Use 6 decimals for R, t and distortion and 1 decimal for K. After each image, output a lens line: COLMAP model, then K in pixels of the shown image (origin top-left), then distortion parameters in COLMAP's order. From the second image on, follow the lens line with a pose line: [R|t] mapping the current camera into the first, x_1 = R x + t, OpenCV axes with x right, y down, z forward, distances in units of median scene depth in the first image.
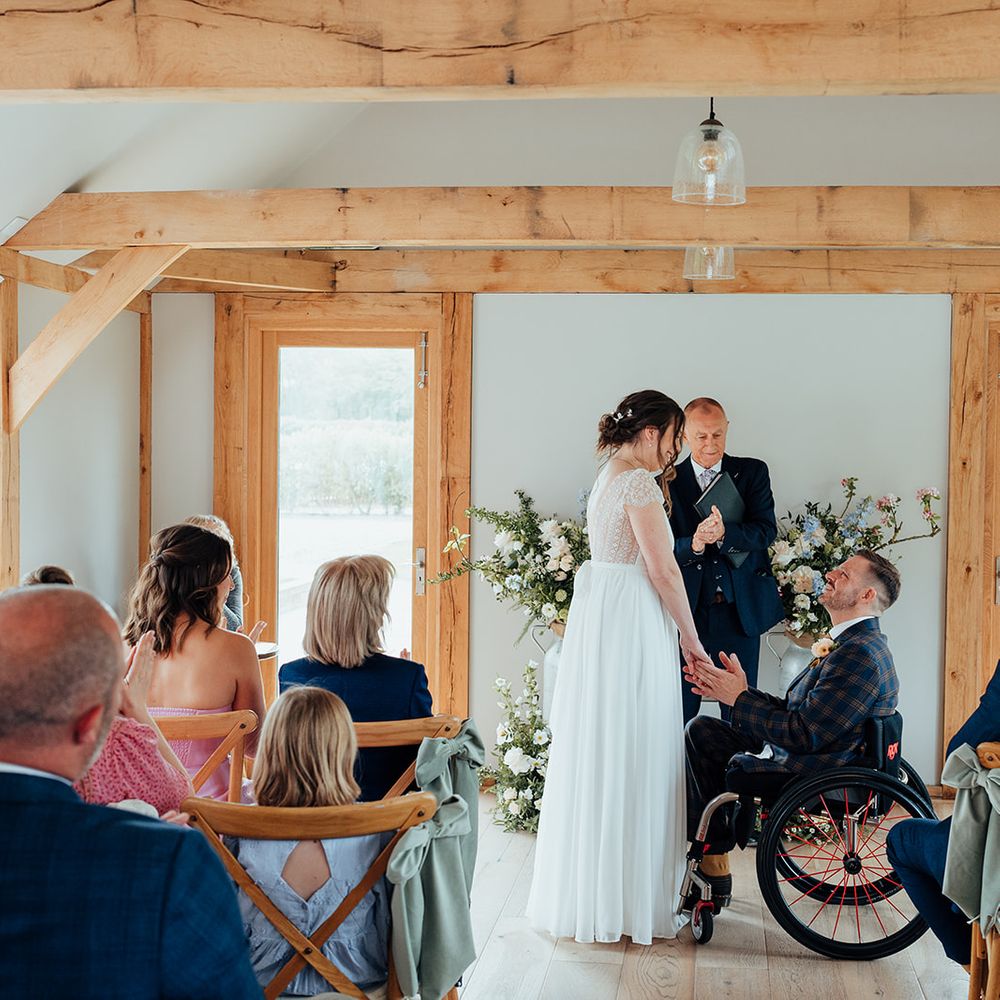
lens RADIAL K [[1827.6, 0, 500.0], [0, 1827.6, 500.0], [0, 0, 1]] dist [0.004180, -0.045267]
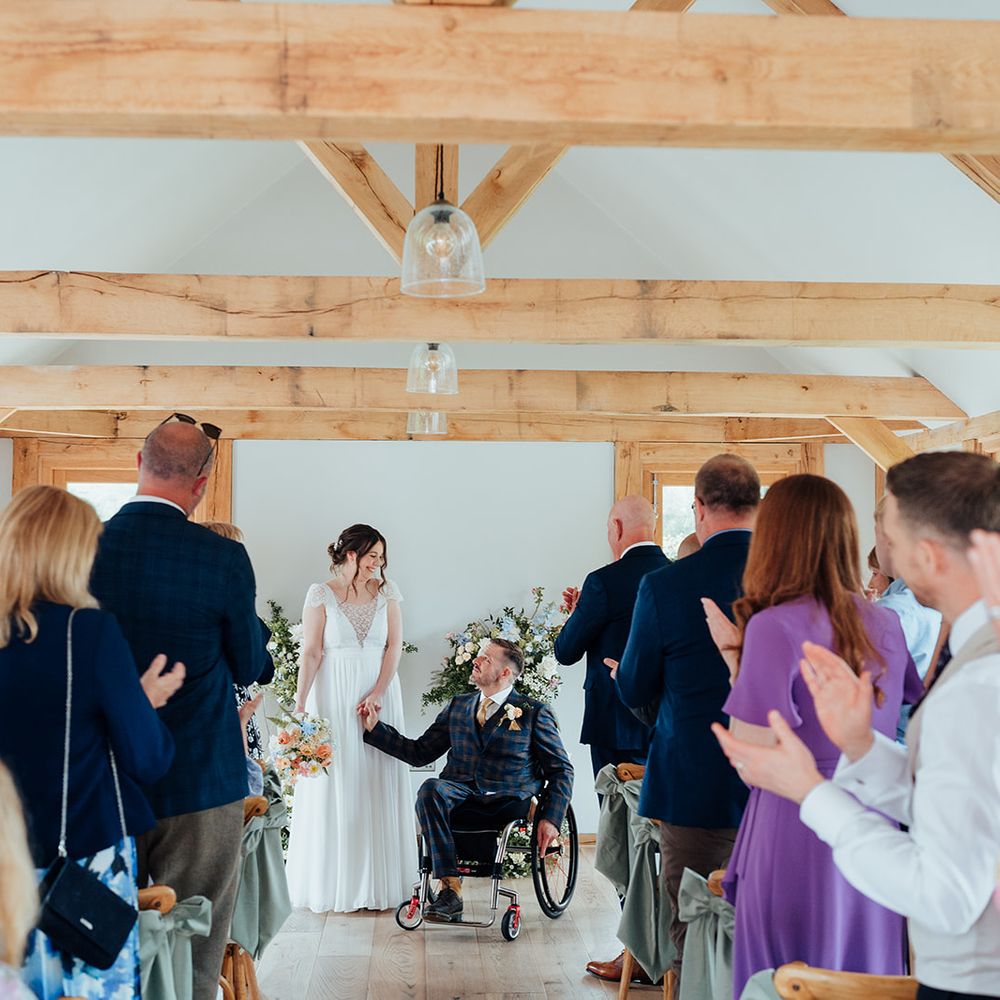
lens RADIAL K [[1827.6, 0, 500.0], [0, 1827.6, 500.0], [0, 0, 1]] dist [0.004180, -0.045267]
pose [[0.986639, -0.003231, 0.162889, -0.049672], [0.013093, 0.998142, -0.059506, 0.003077], [-0.162394, 0.060844, 0.984848, -0.303473]]
